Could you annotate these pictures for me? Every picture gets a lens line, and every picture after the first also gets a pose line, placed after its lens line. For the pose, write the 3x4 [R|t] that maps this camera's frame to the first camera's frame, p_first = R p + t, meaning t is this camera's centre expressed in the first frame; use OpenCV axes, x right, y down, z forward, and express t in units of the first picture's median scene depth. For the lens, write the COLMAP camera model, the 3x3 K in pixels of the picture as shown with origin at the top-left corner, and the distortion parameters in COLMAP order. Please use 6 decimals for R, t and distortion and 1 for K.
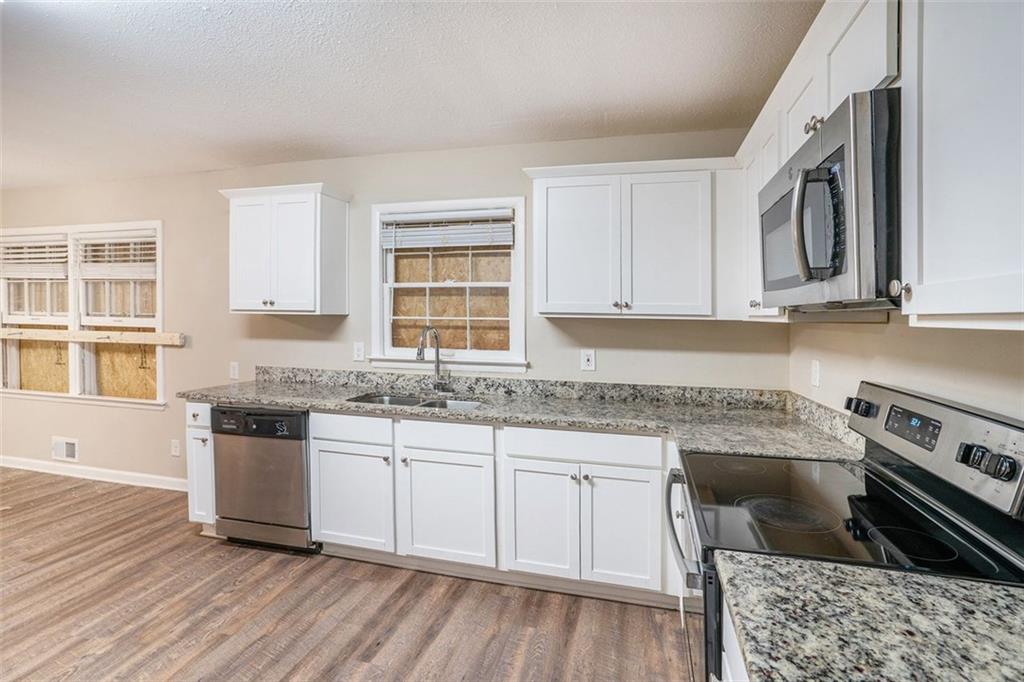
lens RADIAL K [[472.9, 0, 491.9], [0, 472.9, 331.7], [0, 0, 1]] dist [0.002752, 0.001263]
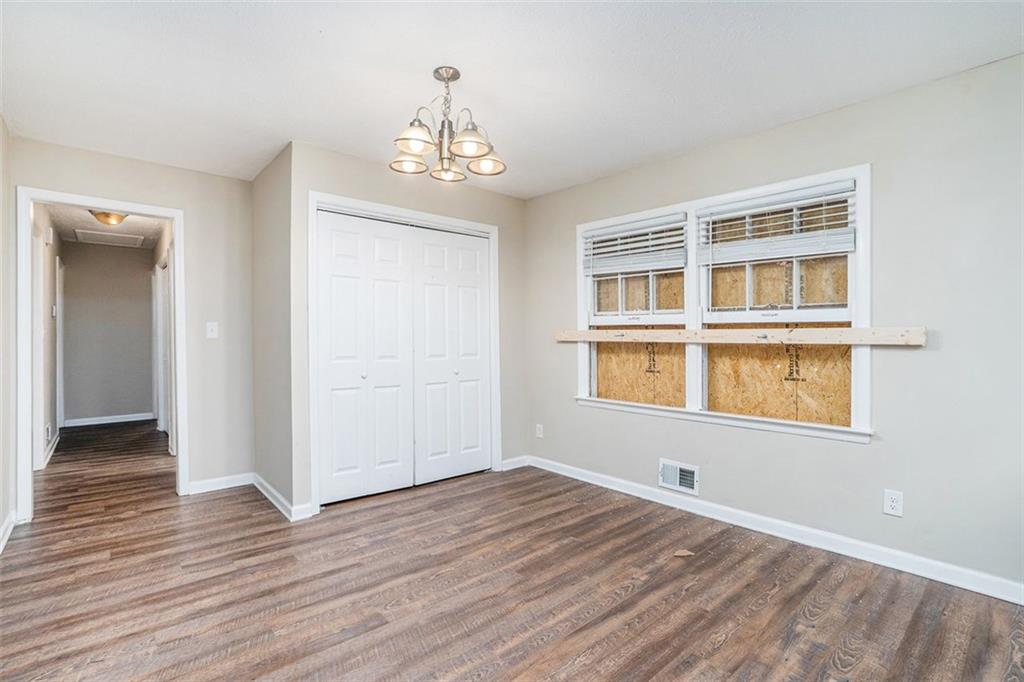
lens RADIAL K [[472.9, 0, 505.1], [0, 472.9, 338.6], [0, 0, 1]] dist [0.002752, 0.001263]
pose [[0.859553, -0.010446, -0.510939, -0.746087], [-0.000984, 0.999755, -0.022095, 0.030243], [0.511045, 0.019494, 0.859333, 0.144305]]
